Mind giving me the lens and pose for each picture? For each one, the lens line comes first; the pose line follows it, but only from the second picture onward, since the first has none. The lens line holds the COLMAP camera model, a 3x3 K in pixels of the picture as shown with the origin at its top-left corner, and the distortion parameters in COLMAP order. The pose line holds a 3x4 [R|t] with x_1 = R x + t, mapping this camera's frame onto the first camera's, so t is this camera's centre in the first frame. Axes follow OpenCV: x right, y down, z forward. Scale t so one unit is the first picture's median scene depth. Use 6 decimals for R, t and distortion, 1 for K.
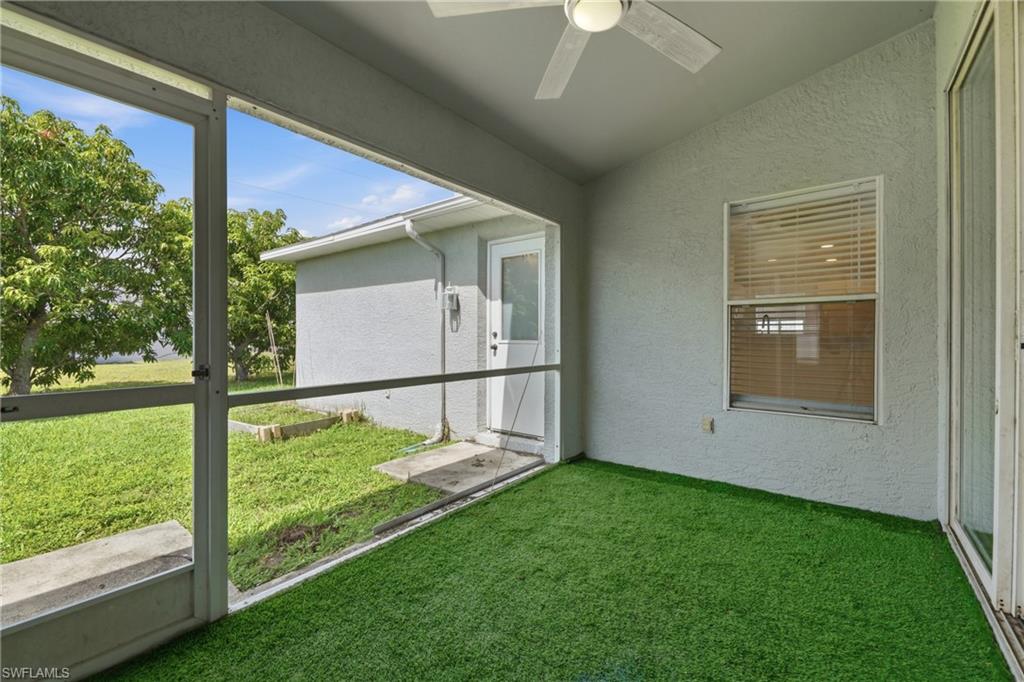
lens RADIAL K [[417.5, 0, 511.1], [0, 417.5, 340.8], [0, 0, 1]] dist [0.000950, -0.000209]
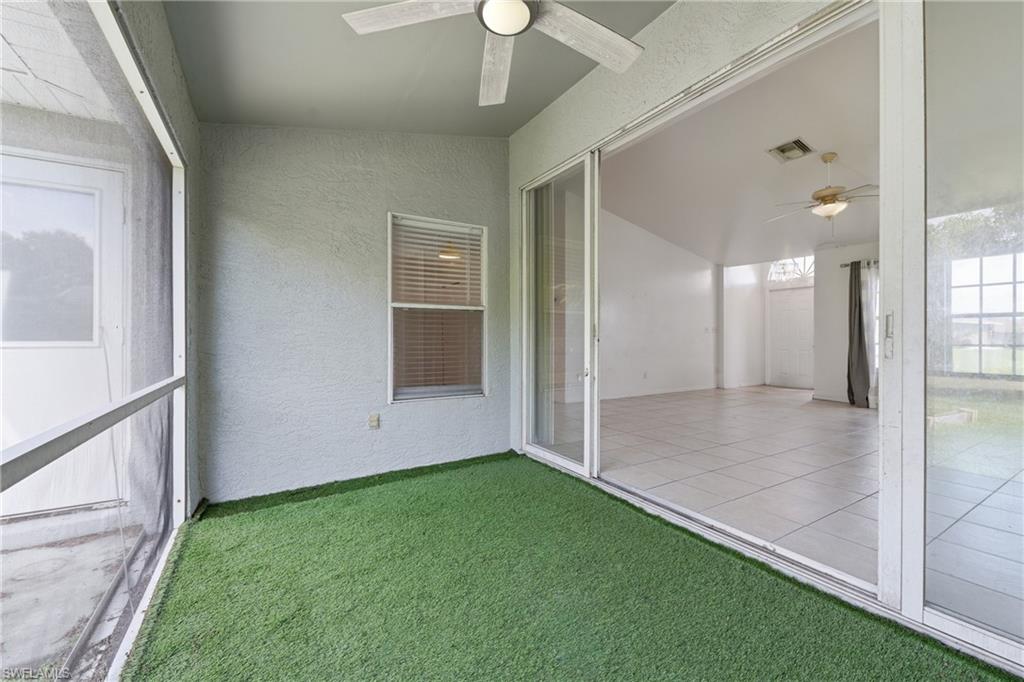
lens RADIAL K [[417.5, 0, 512.8], [0, 417.5, 339.2], [0, 0, 1]] dist [0.000950, -0.000209]
pose [[0.352850, -0.003361, 0.935674, -0.379953], [0.007932, 0.999968, 0.000601, 0.000561], [-0.935646, 0.007210, 0.352865, 0.320451]]
